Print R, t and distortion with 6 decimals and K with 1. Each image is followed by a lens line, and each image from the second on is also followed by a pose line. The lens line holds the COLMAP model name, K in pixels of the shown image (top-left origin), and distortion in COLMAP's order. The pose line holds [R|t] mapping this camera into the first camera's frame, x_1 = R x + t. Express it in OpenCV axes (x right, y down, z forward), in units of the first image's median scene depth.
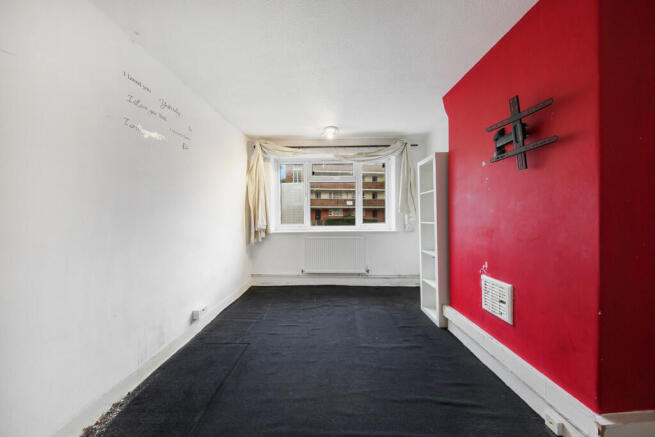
lens RADIAL K [[205.7, 0, 326.9], [0, 205.7, 217.0], [0, 0, 1]] dist [0.000070, -0.001500]
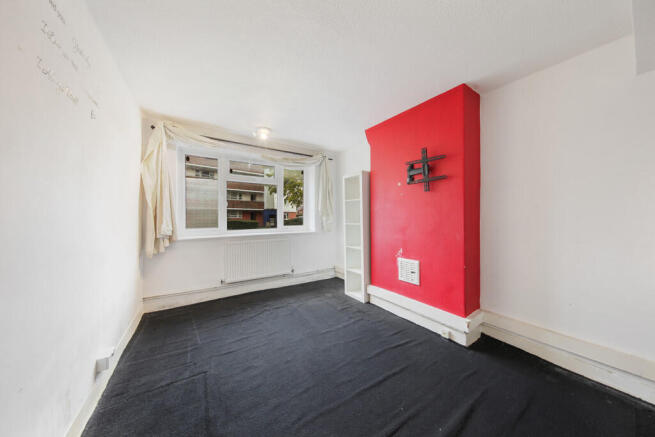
lens RADIAL K [[205.7, 0, 332.0], [0, 205.7, 217.1], [0, 0, 1]] dist [0.000070, -0.001500]
pose [[0.830864, 0.004380, 0.556458, -0.331418], [0.002382, 0.999932, -0.011429, -0.000279], [-0.556470, 0.010821, 0.830797, 0.013579]]
